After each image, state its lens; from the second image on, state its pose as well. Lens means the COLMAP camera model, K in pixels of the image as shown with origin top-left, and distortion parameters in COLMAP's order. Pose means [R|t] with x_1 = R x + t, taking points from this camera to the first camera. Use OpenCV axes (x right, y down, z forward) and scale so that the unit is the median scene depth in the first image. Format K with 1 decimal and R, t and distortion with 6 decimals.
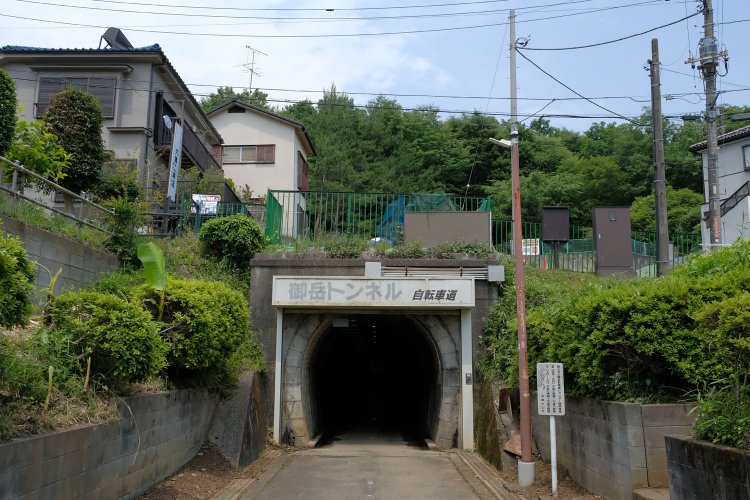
lens RADIAL K [[613.8, 0, 375.0], [0, 613.8, 250.0], [0, 0, 1]] dist [0.004203, 0.000758]
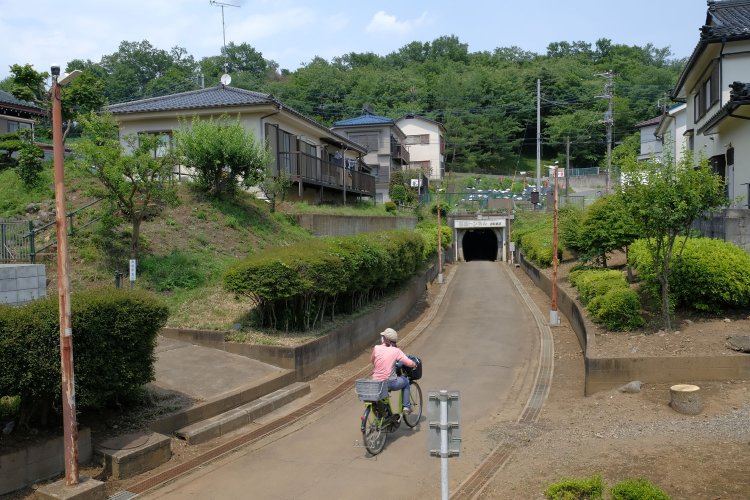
lens RADIAL K [[613.8, 0, 375.0], [0, 613.8, 250.0], [0, 0, 1]] dist [0.004203, 0.000758]
pose [[0.986087, -0.022691, -0.164677, -0.020418], [0.059738, 0.972834, 0.223665, -0.650187], [0.155128, -0.230391, 0.960654, -2.773291]]
